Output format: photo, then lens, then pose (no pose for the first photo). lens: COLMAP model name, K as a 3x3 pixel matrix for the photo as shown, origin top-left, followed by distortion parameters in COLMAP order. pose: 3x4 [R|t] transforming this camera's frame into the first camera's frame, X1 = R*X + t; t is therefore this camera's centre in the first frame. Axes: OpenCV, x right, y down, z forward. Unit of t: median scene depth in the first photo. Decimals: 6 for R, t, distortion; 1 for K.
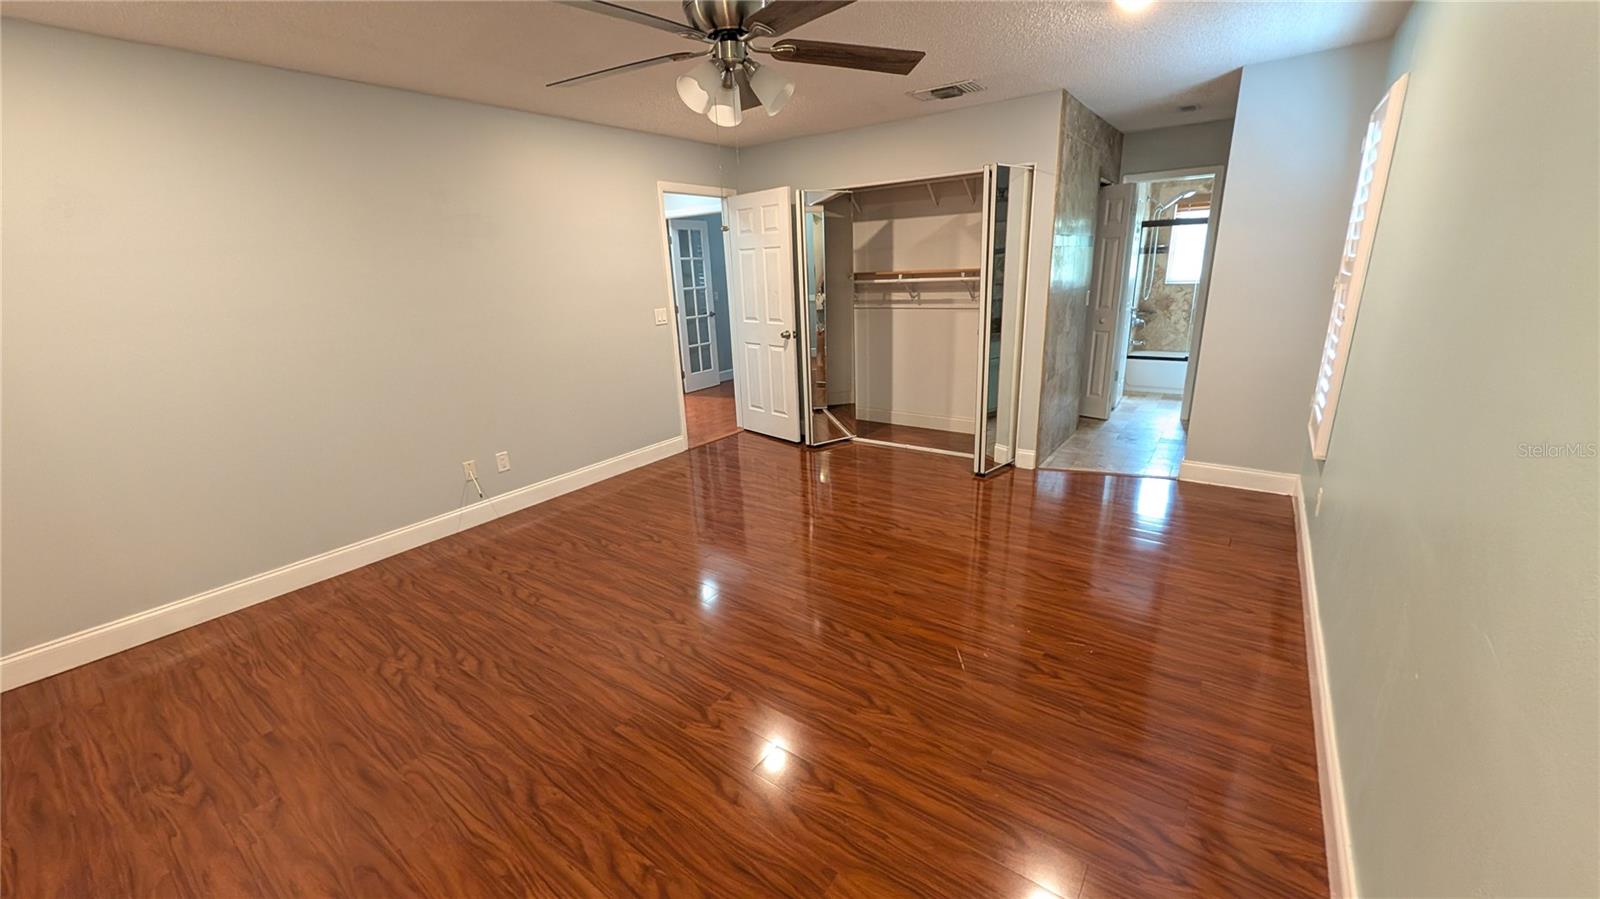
lens RADIAL K [[613.4, 0, 800.7], [0, 613.4, 451.2], [0, 0, 1]] dist [0.001144, 0.000107]
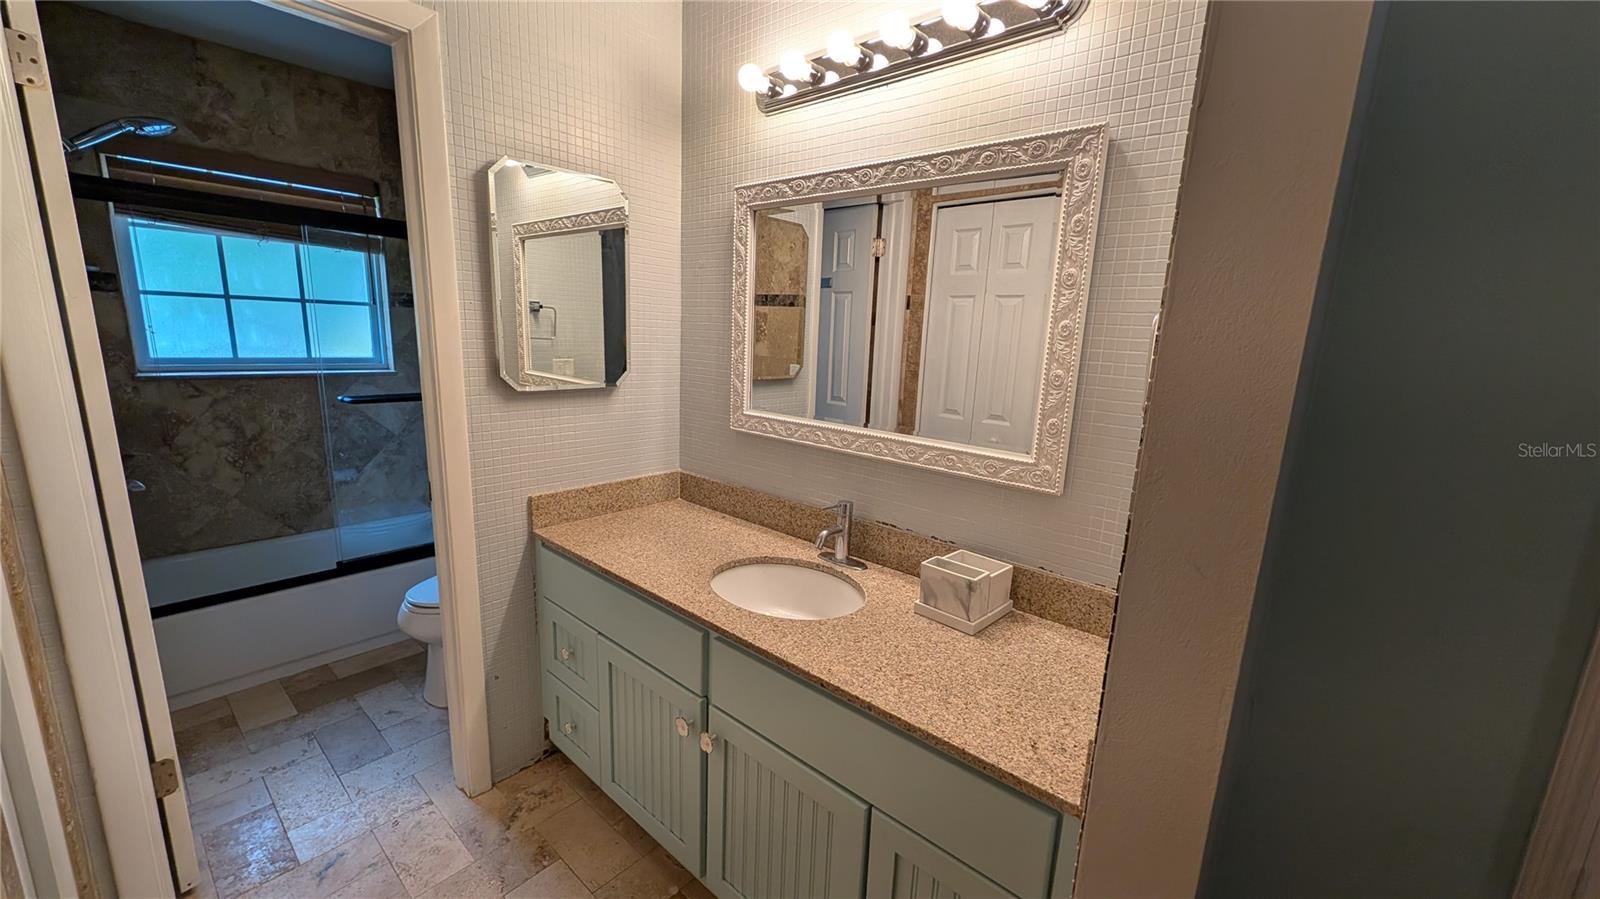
lens RADIAL K [[613.4, 0, 799.5], [0, 613.4, 452.1], [0, 0, 1]] dist [0.001144, 0.000107]
pose [[0.084133, -0.153600, 0.984545, 0.271415], [0.246509, 0.960545, 0.128790, -0.183291], [-0.965482, 0.231864, 0.118678, 0.600902]]
